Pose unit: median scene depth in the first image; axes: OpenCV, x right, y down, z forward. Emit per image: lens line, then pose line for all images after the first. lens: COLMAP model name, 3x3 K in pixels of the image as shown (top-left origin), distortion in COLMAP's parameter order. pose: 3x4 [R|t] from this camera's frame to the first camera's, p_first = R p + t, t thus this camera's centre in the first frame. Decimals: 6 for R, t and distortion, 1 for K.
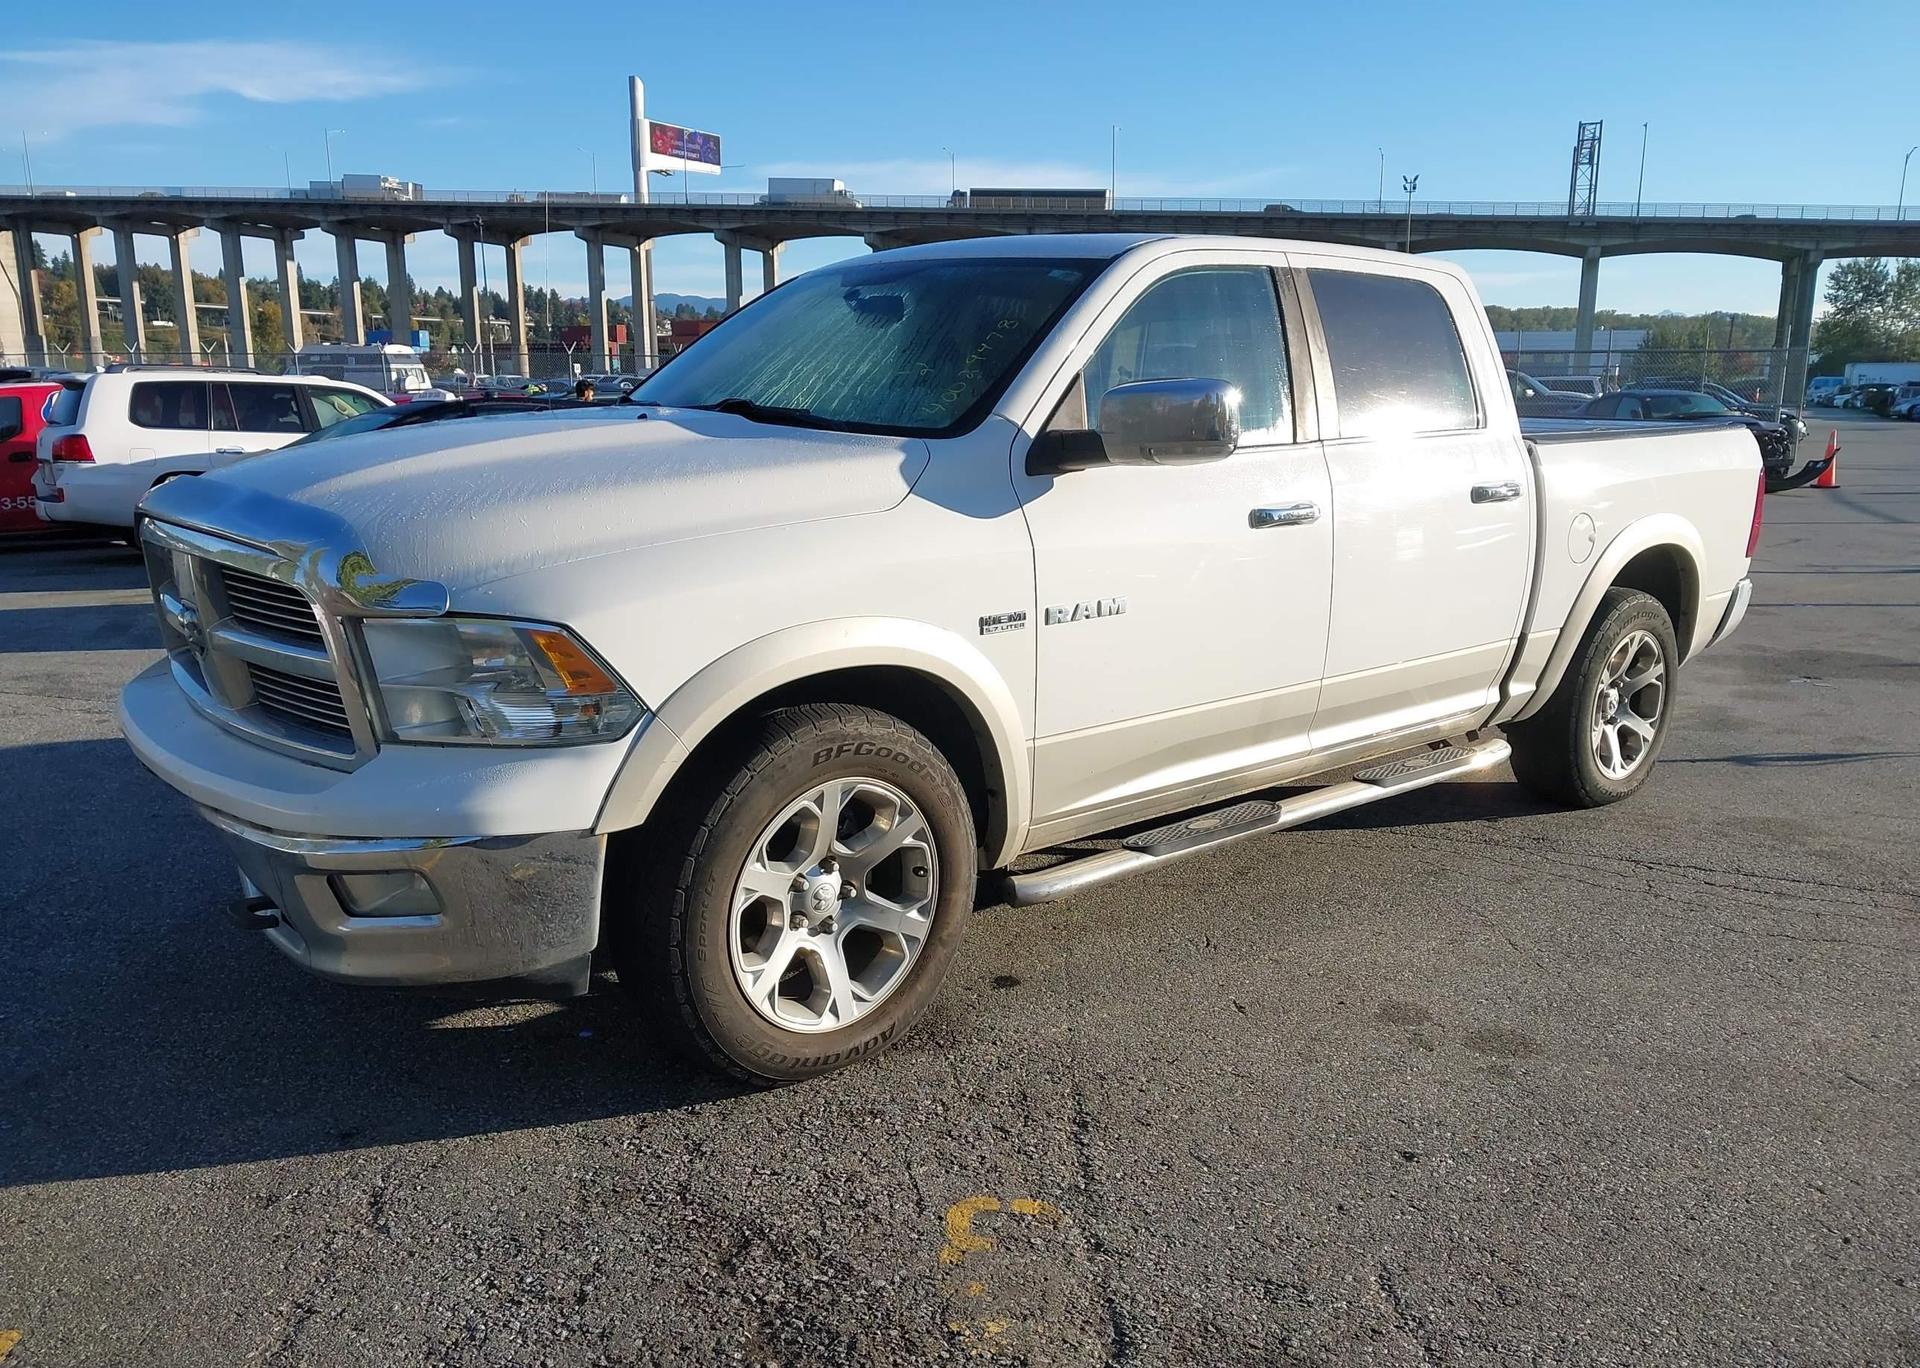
lens RADIAL K [[1531.3, 0, 967.6], [0, 1531.3, 716.7], [0, 0, 1]] dist [0.032544, -0.040373]
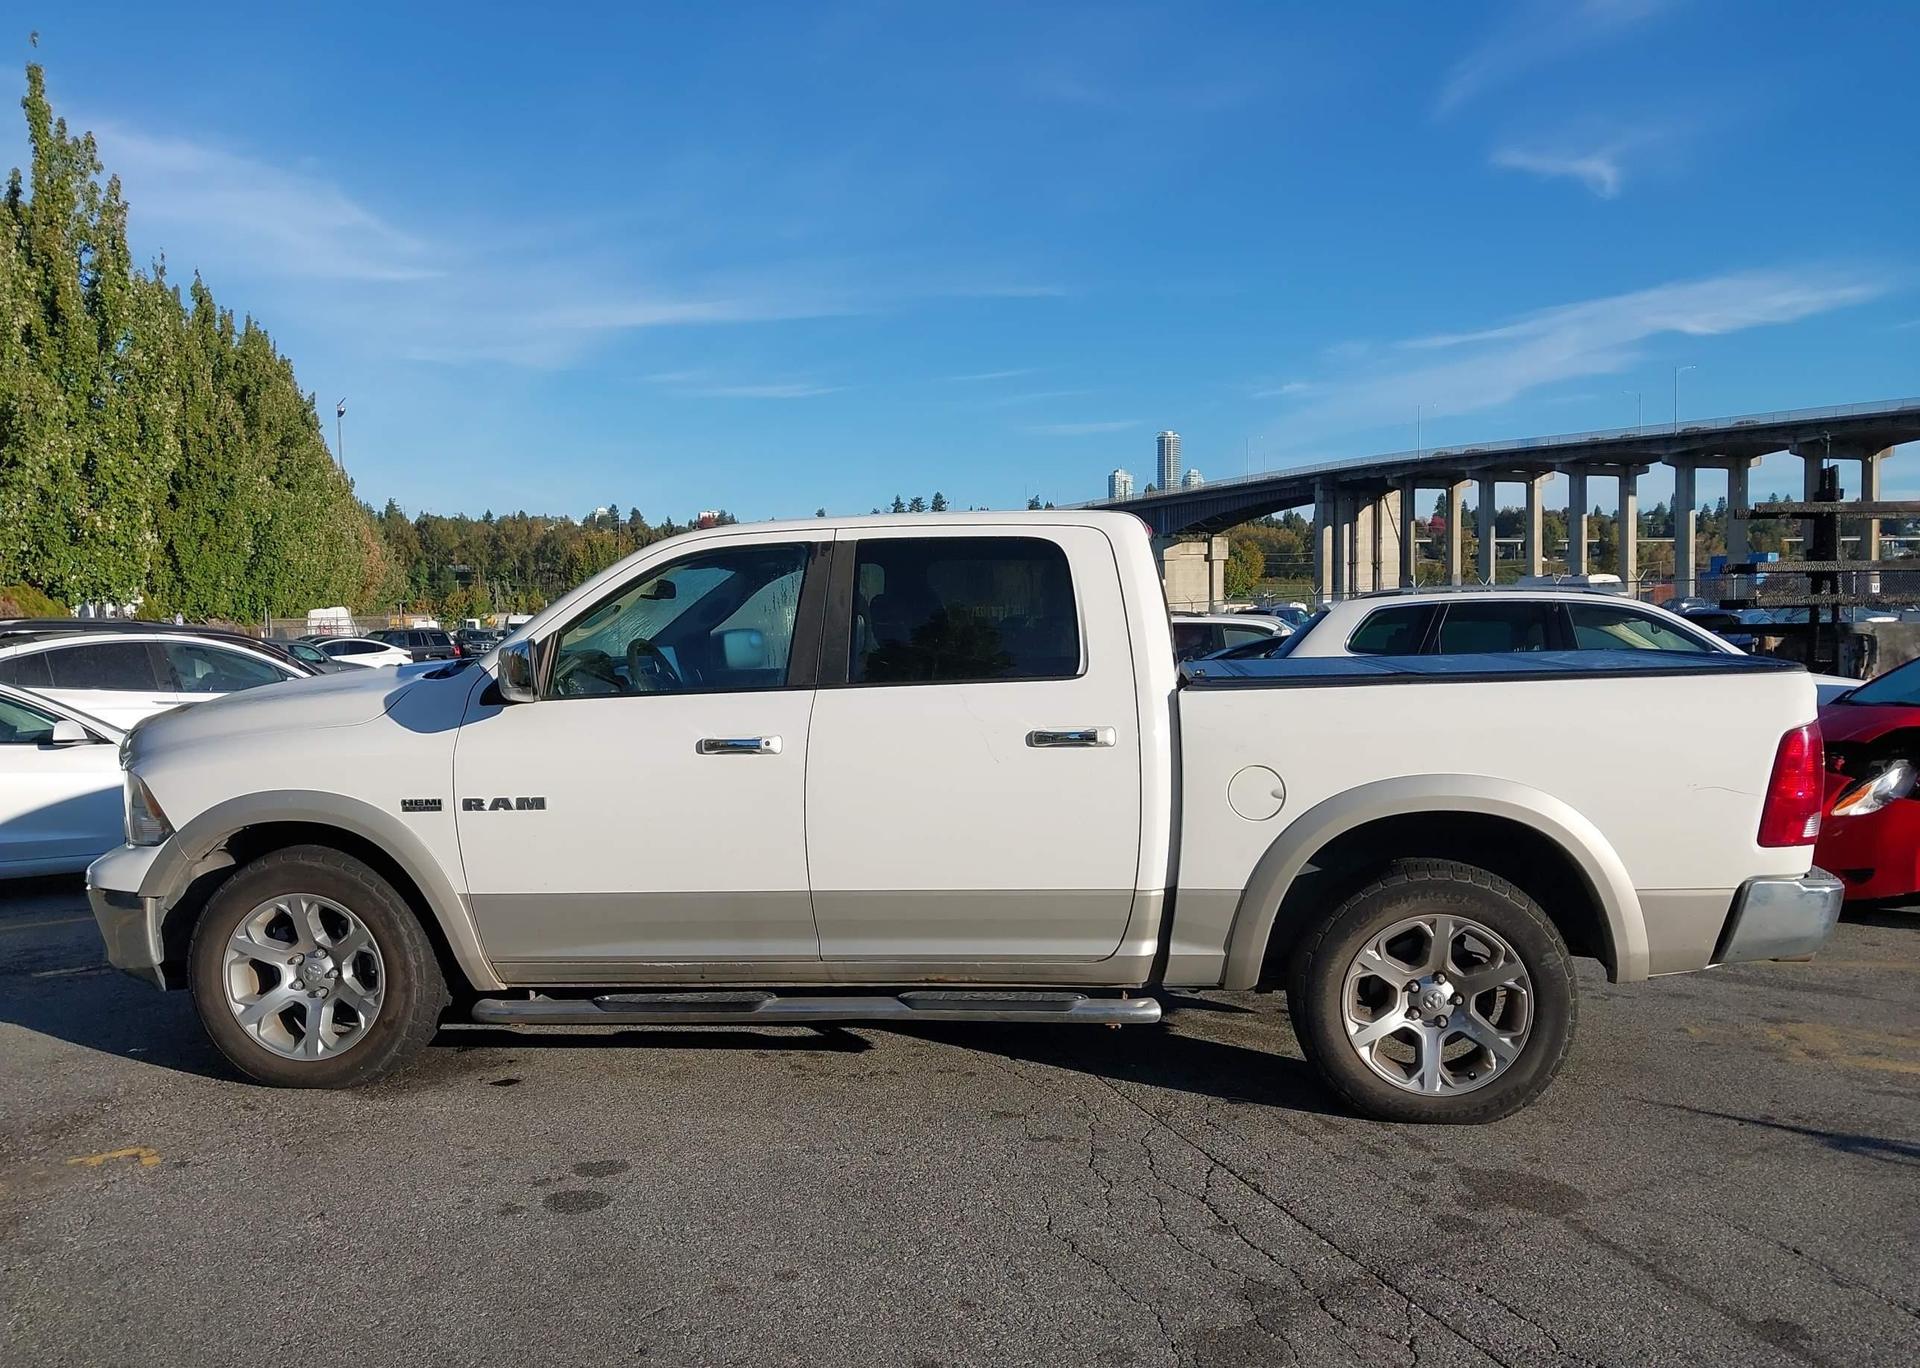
lens RADIAL K [[1531.3, 0, 962.6], [0, 1531.3, 687.9], [0, 0, 1]] dist [0.032544, -0.040373]
pose [[0.654427, 0.014116, -0.755993, 1.232000], [-0.135759, 0.985772, -0.099113, -0.080907], [0.743838, 0.167494, 0.647032, 0.348043]]
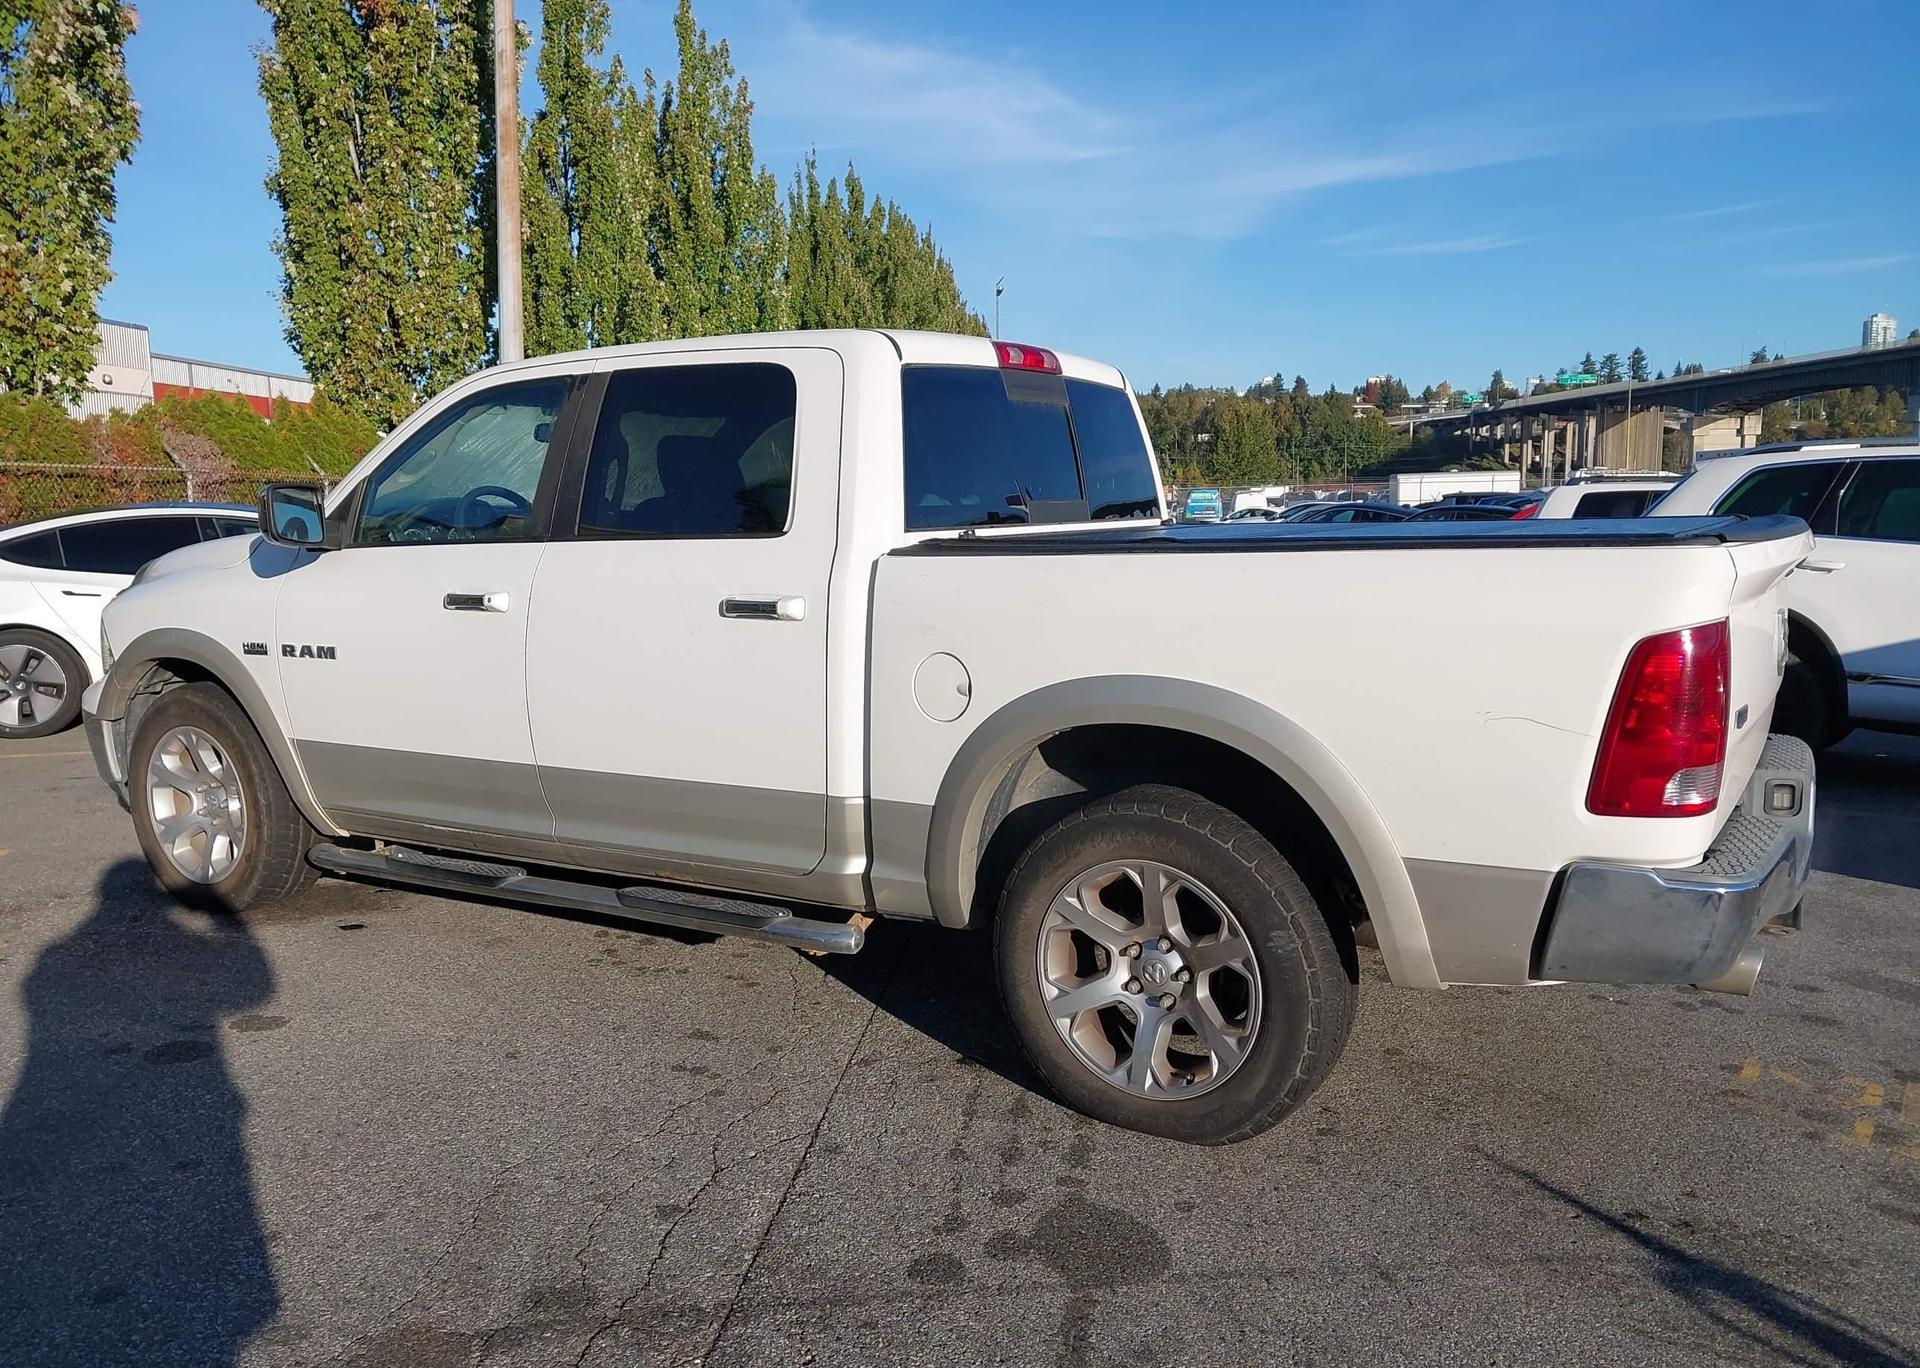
lens RADIAL K [[1531.3, 0, 958.9], [0, 1531.3, 682.5], [0, 0, 1]] dist [0.032544, -0.040373]
pose [[0.277248, 0.103670, -0.955189, 1.377552], [-0.191604, 0.980158, 0.050766, -0.198055], [0.941499, 0.168943, 0.291611, 1.017961]]
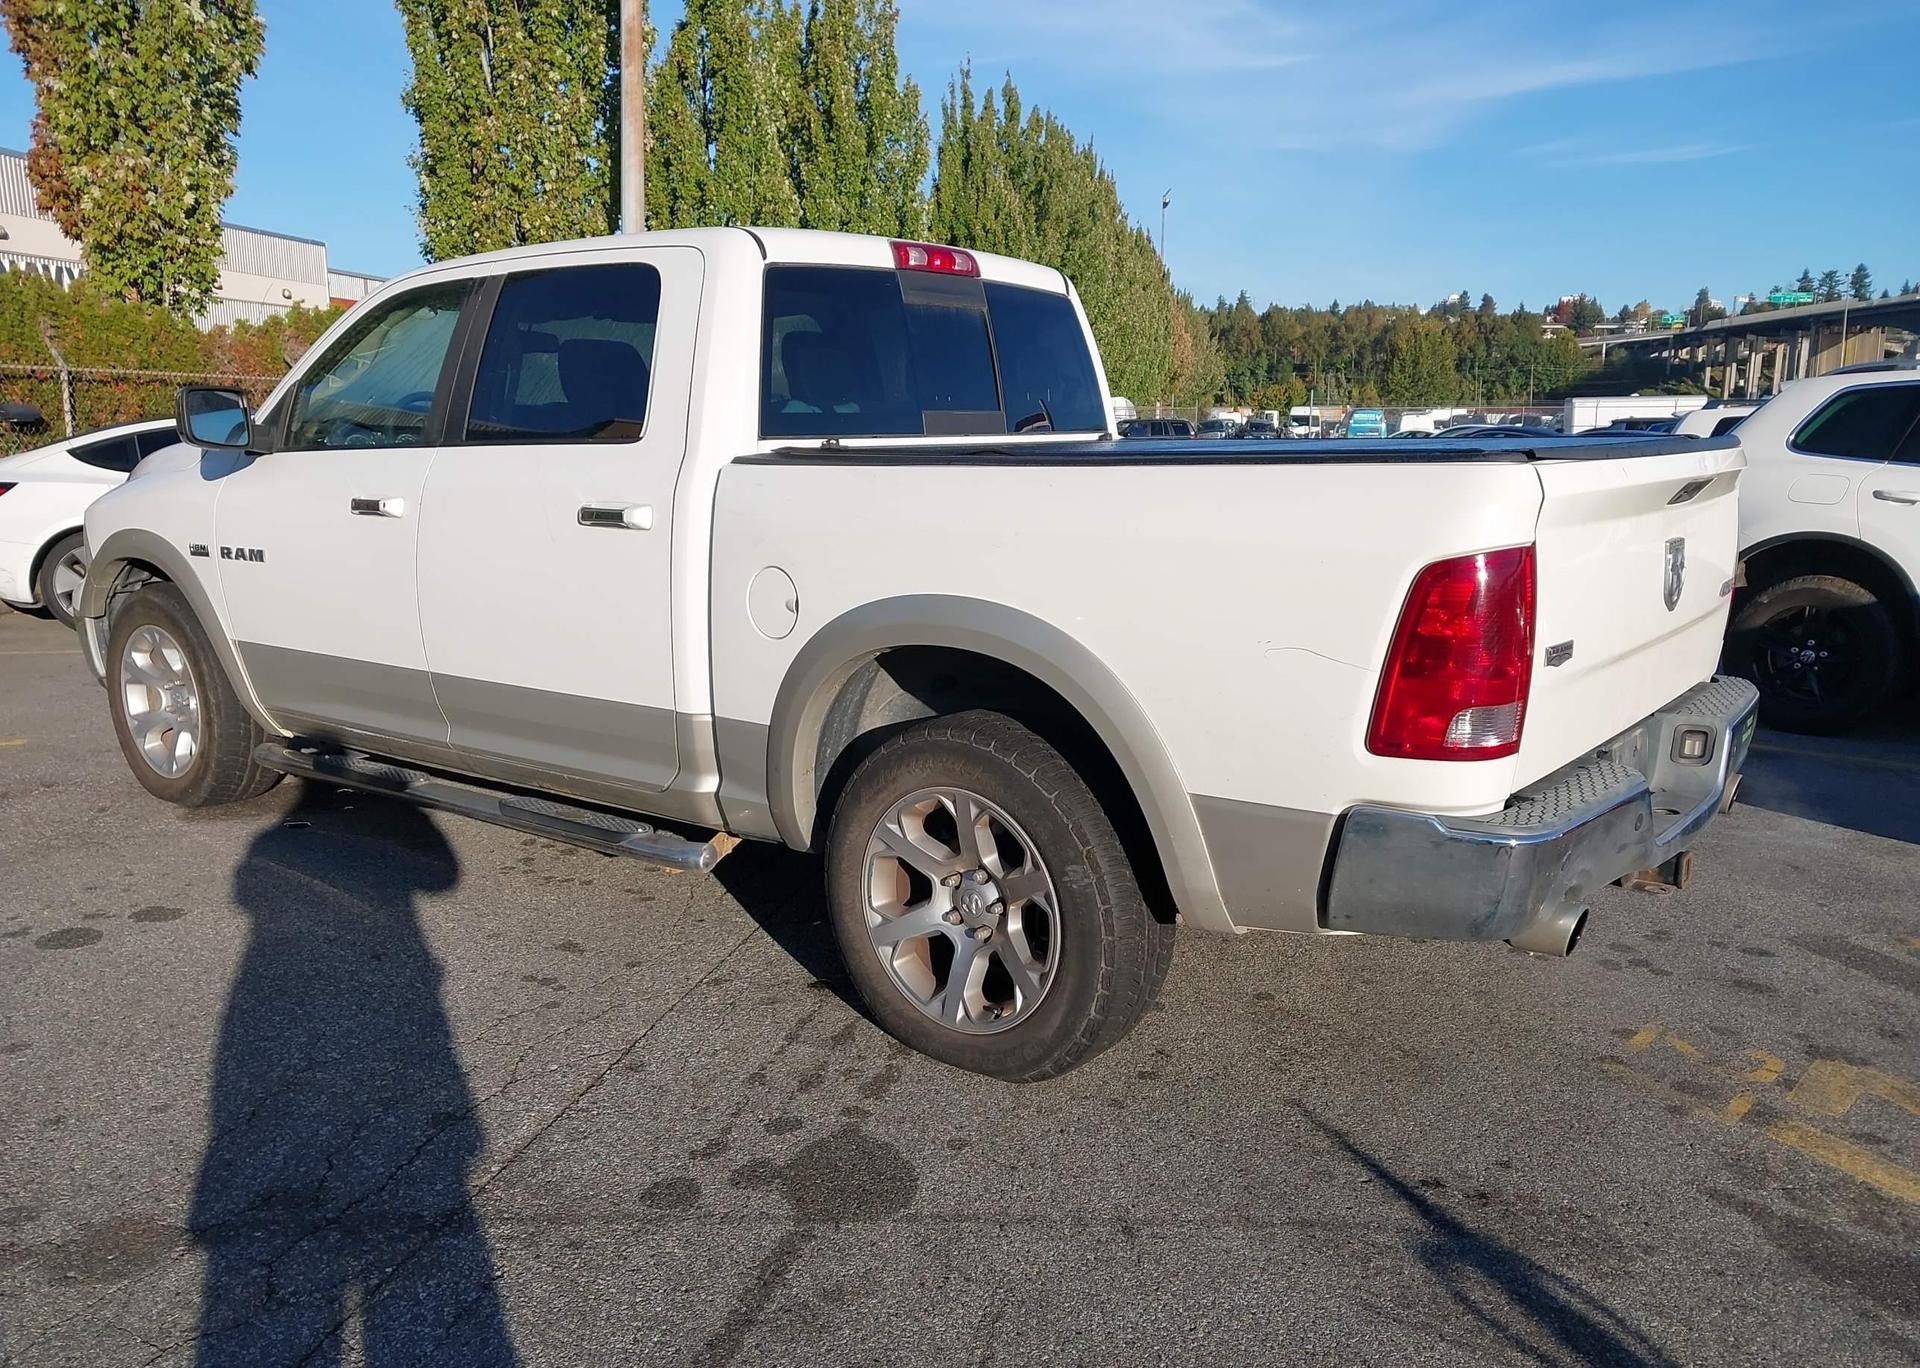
lens RADIAL K [[1531.3, 0, 960.1], [0, 1531.3, 686.8], [0, 0, 1]] dist [0.032544, -0.040373]
pose [[0.171931, 0.161387, -0.971799, 1.387151], [-0.208263, 0.970147, 0.124267, -0.231935], [0.962843, 0.181025, 0.200409, 1.211555]]
